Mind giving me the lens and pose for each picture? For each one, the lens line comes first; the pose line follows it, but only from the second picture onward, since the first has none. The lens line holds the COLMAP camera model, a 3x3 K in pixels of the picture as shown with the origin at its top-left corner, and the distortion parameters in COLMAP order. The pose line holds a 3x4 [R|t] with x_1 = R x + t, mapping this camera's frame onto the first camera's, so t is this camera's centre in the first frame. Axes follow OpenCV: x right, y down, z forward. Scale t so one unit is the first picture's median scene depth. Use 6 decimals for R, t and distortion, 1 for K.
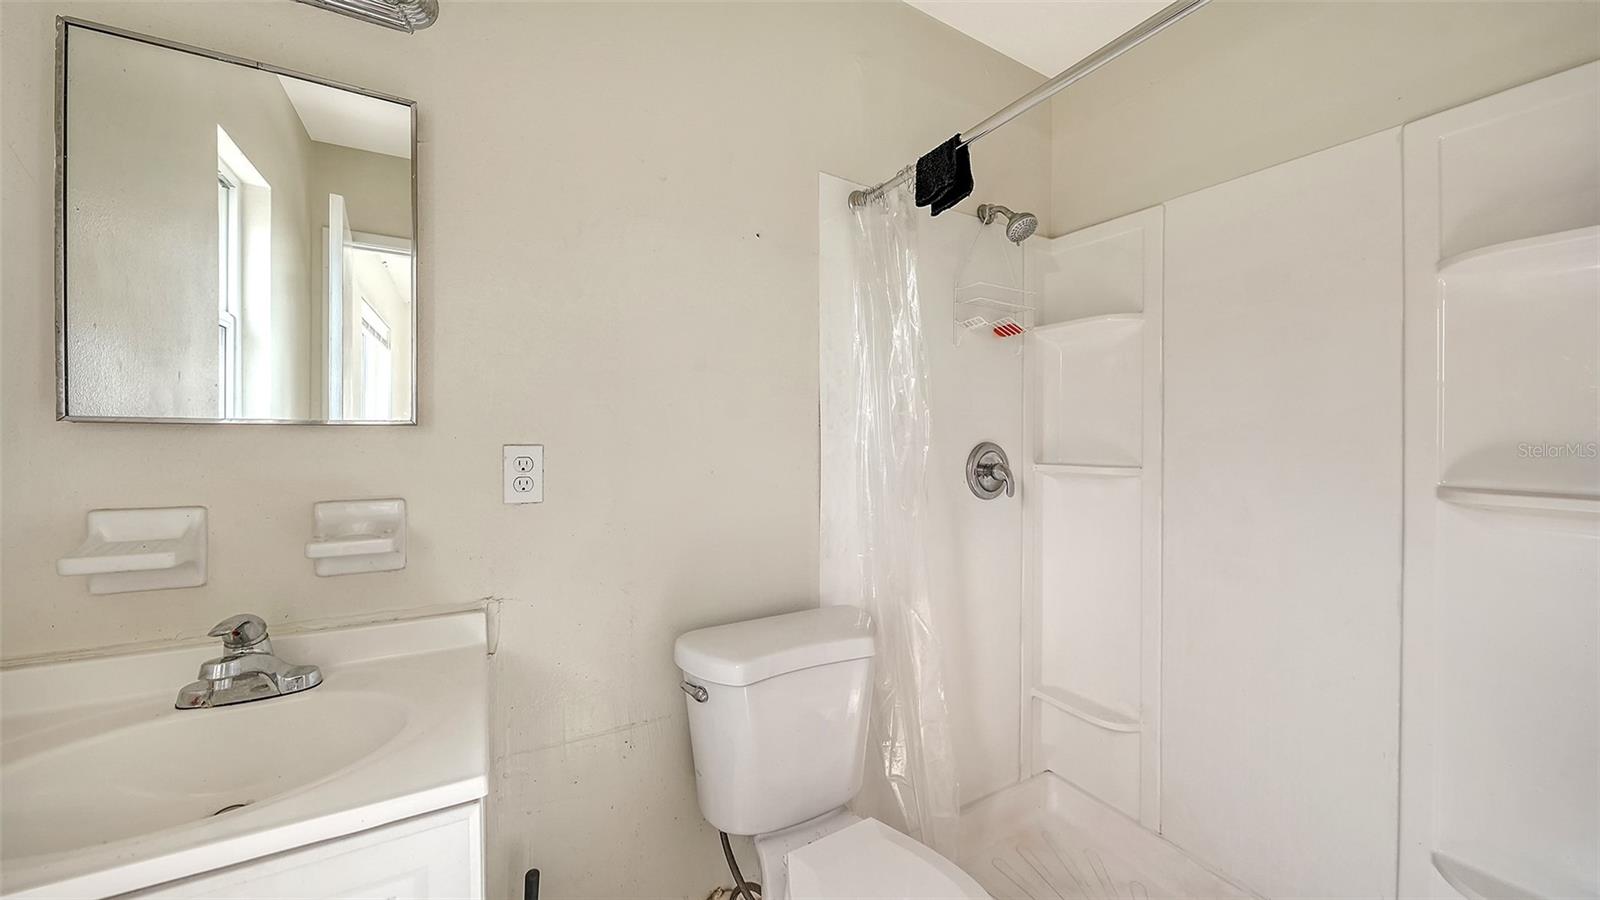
lens RADIAL K [[557.7, 0, 800.6], [0, 557.7, 442.3], [0, 0, 1]] dist [-0.002411, 0.000168]
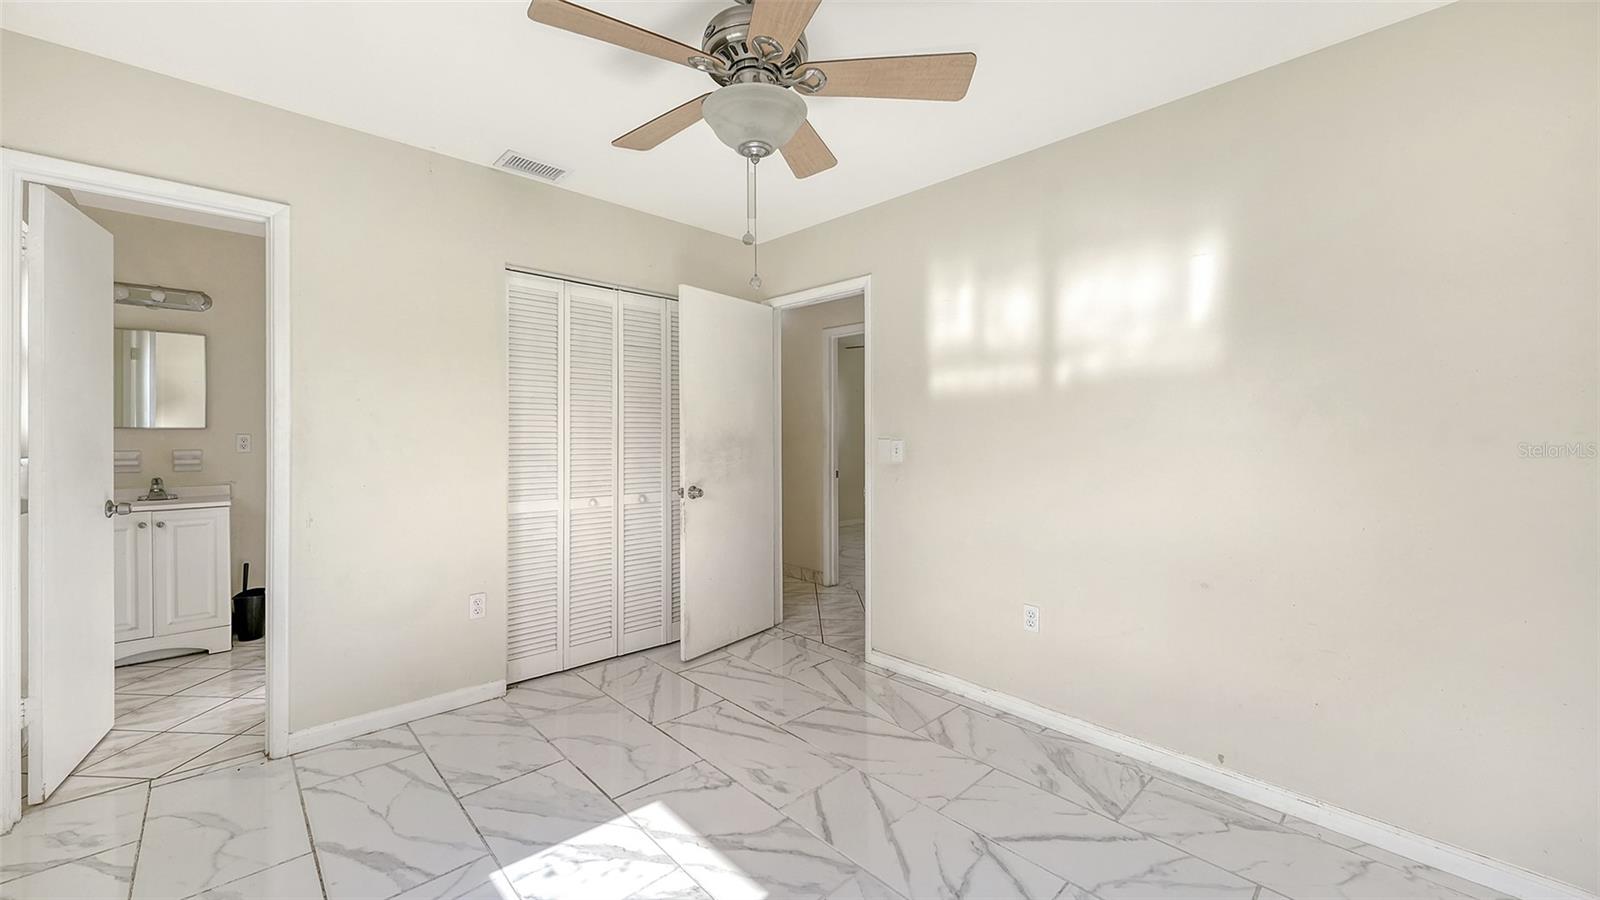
lens RADIAL K [[595.4, 0, 767.5], [0, 595.4, 434.5], [0, 0, 1]] dist [0.001193, 0.000002]
pose [[0.973717, -0.001446, 0.227755, 1.954520], [0.002693, 0.999983, -0.005164, 0.038818], [-0.227744, 0.005642, 0.973705, -3.569933]]
